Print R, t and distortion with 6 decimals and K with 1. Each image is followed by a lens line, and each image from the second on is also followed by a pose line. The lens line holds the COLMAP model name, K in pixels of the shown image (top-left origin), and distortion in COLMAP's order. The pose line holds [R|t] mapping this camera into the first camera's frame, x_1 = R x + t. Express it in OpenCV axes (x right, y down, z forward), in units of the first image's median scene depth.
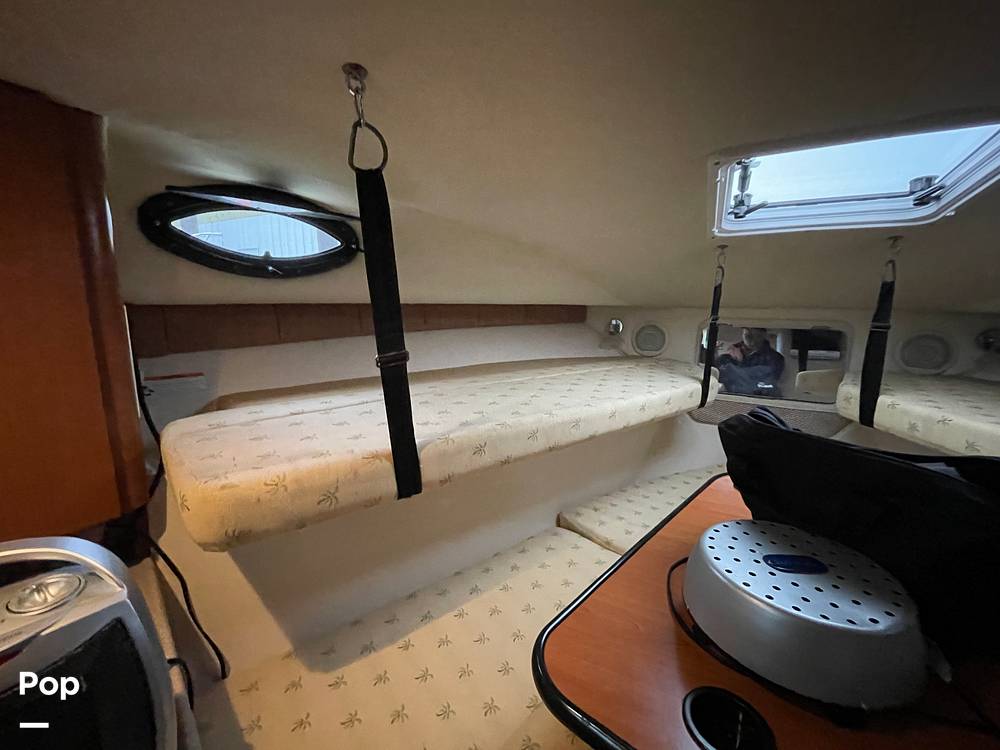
lens RADIAL K [[400.3, 0, 501.5], [0, 400.3, 376.0], [0, 0, 1]] dist [-0.002373, 0.000521]
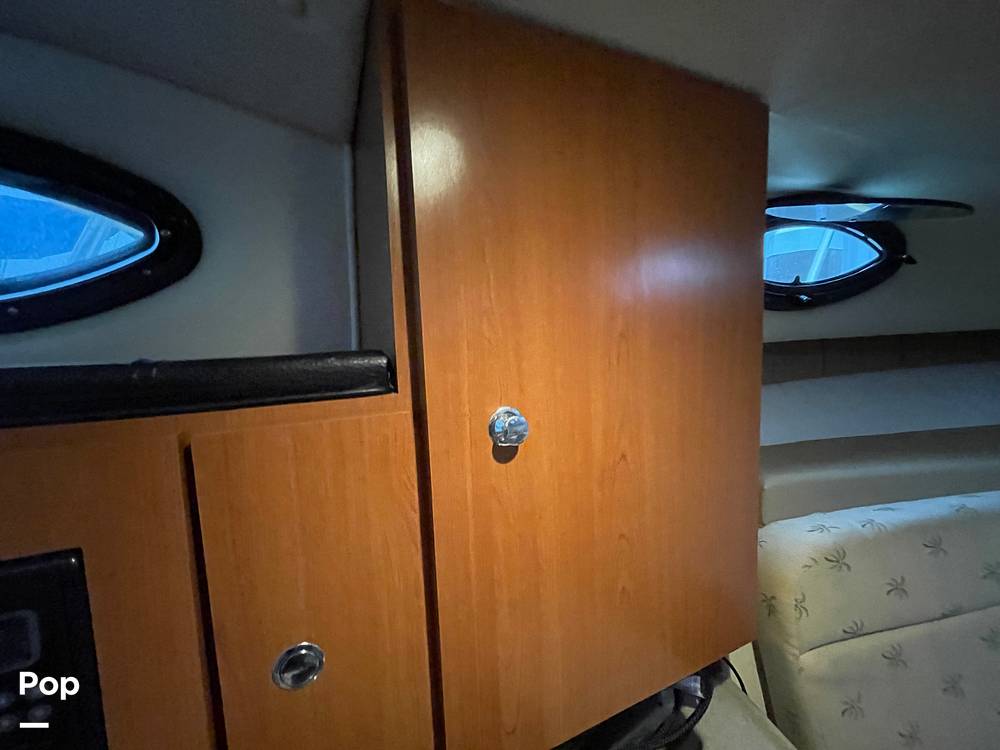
lens RADIAL K [[400.3, 0, 495.2], [0, 400.3, 376.1], [0, 0, 1]] dist [-0.002373, 0.000521]
pose [[0.822299, 0.011394, -0.568941, -0.563928], [-0.046869, 0.997759, -0.047759, -0.048261], [0.567122, 0.065937, 0.820990, 0.040688]]
